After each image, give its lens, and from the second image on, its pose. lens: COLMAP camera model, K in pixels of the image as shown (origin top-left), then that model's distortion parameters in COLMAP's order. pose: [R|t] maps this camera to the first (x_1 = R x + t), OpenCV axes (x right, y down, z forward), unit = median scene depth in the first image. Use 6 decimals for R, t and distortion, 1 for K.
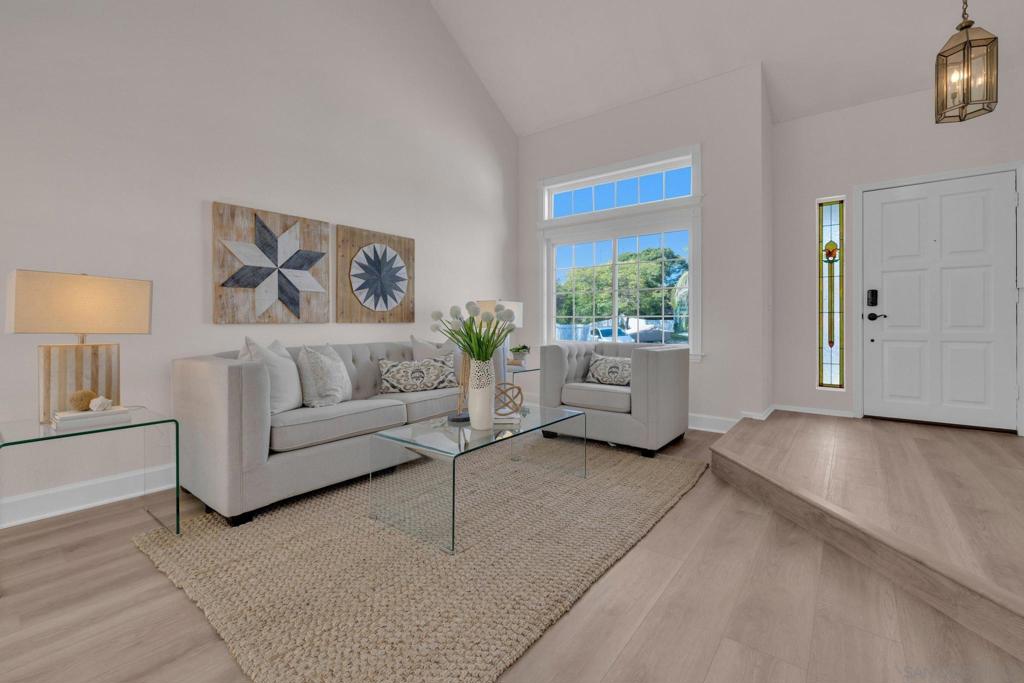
lens RADIAL K [[433.0, 0, 512.4], [0, 433.0, 325.8], [0, 0, 1]] dist [0.003646, -0.001627]
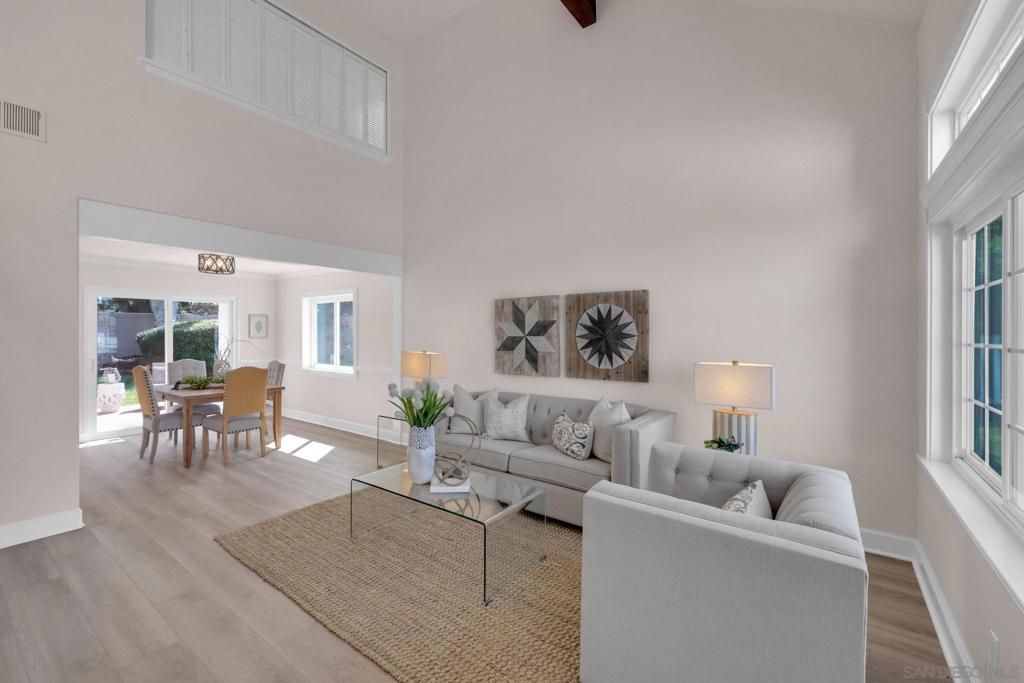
lens RADIAL K [[433.0, 0, 509.5], [0, 433.0, 332.6], [0, 0, 1]] dist [0.003646, -0.001627]
pose [[0.020681, -0.001989, -0.999784, 0.764727], [-0.006264, 0.999978, -0.002119, -0.123677], [0.999766, 0.006306, 0.020668, 0.801893]]
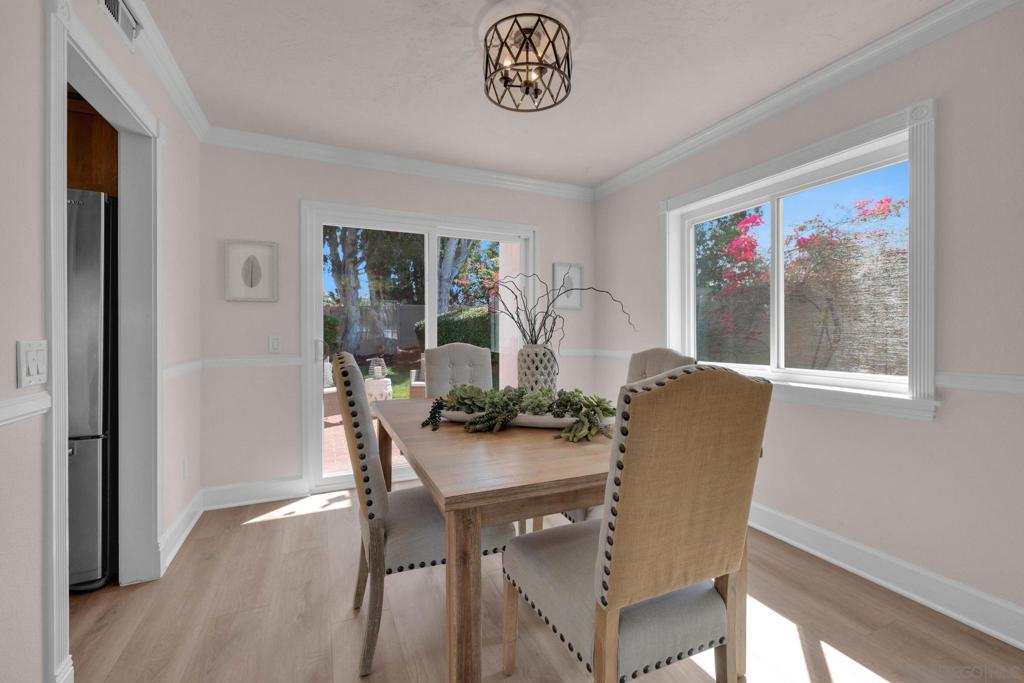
lens RADIAL K [[433.0, 0, 514.0], [0, 433.0, 337.3], [0, 0, 1]] dist [0.003646, -0.001627]
pose [[-0.468955, 0.011243, -0.883150, -0.292350], [-0.001833, 0.999904, 0.013703, -0.038286], [0.883220, 0.008045, -0.468890, 0.047309]]
